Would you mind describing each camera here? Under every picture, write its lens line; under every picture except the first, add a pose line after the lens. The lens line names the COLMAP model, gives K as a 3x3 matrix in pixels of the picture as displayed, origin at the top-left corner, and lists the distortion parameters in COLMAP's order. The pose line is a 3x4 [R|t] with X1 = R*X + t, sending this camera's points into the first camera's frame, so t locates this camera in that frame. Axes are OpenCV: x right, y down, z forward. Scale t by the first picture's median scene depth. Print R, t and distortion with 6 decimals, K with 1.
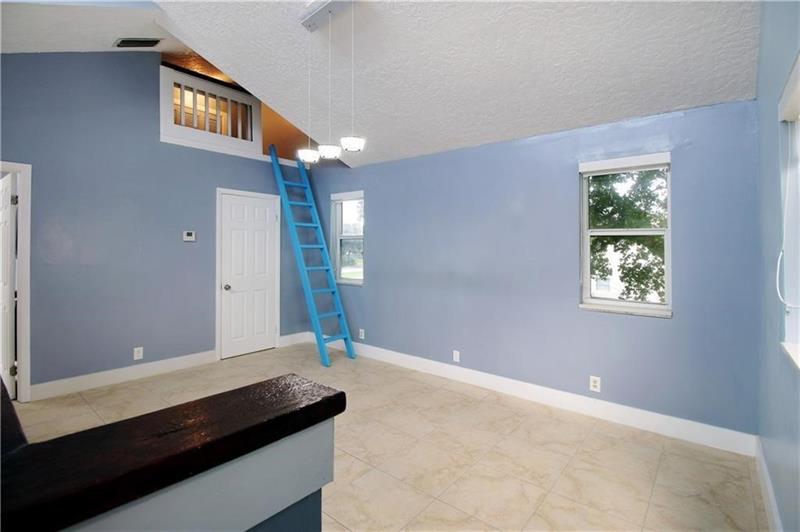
lens RADIAL K [[370.7, 0, 400.6], [0, 370.7, 246.3], [0, 0, 1]] dist [-0.019072, -0.000311]
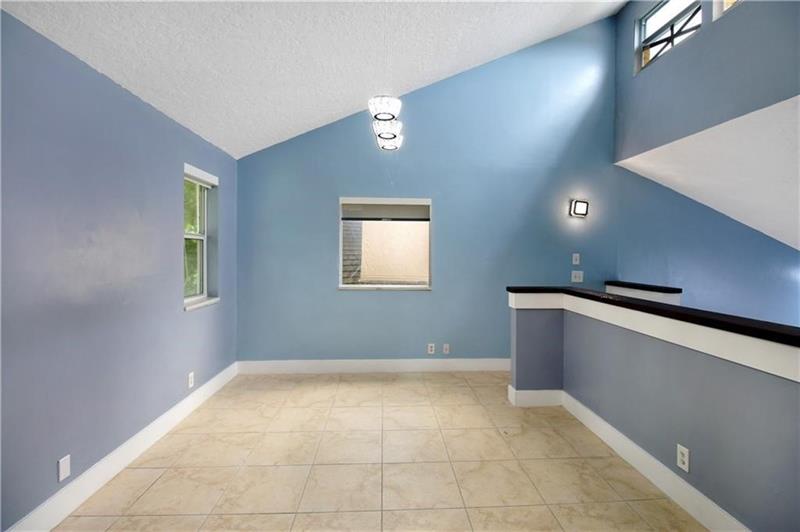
lens RADIAL K [[391.8, 0, 399.4], [0, 391.8, 254.8], [0, 0, 1]] dist [-0.000939, -0.001228]
pose [[-0.678614, -0.016183, 0.734317, -0.527903], [-0.016694, 0.999839, 0.006608, -0.006071], [-0.734306, -0.007774, -0.678774, 0.990744]]
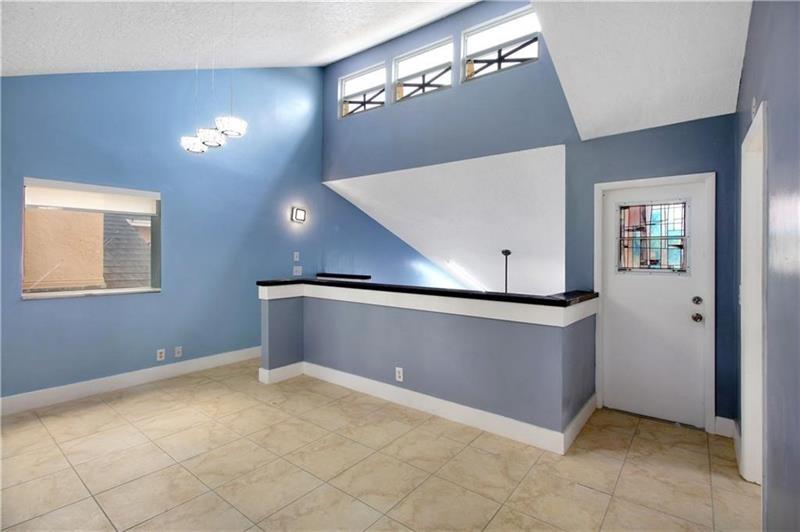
lens RADIAL K [[390.0, 0, 417.6], [0, 390.0, 251.6], [0, 0, 1]] dist [-0.001615, -0.000894]
pose [[-0.998529, -0.011857, -0.052915, -0.393132], [-0.011246, 0.999867, -0.011834, -0.000917], [0.053048, -0.011221, -0.998529, 1.234224]]
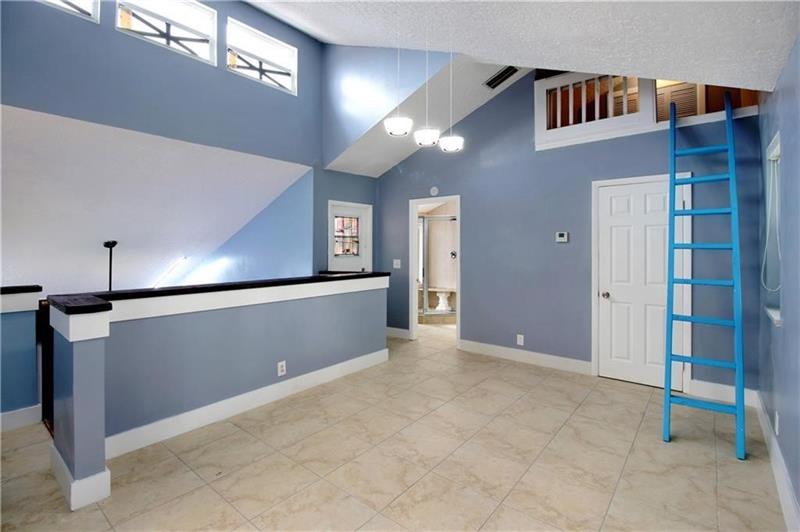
lens RADIAL K [[370.7, 0, 400.6], [0, 370.7, 246.3], [0, 0, 1]] dist [-0.019072, -0.000311]
pose [[0.021177, -0.007129, -0.999750, 0.441809], [0.007398, 0.999948, -0.006973, 0.001020], [0.999748, -0.007249, 0.021229, 0.590902]]
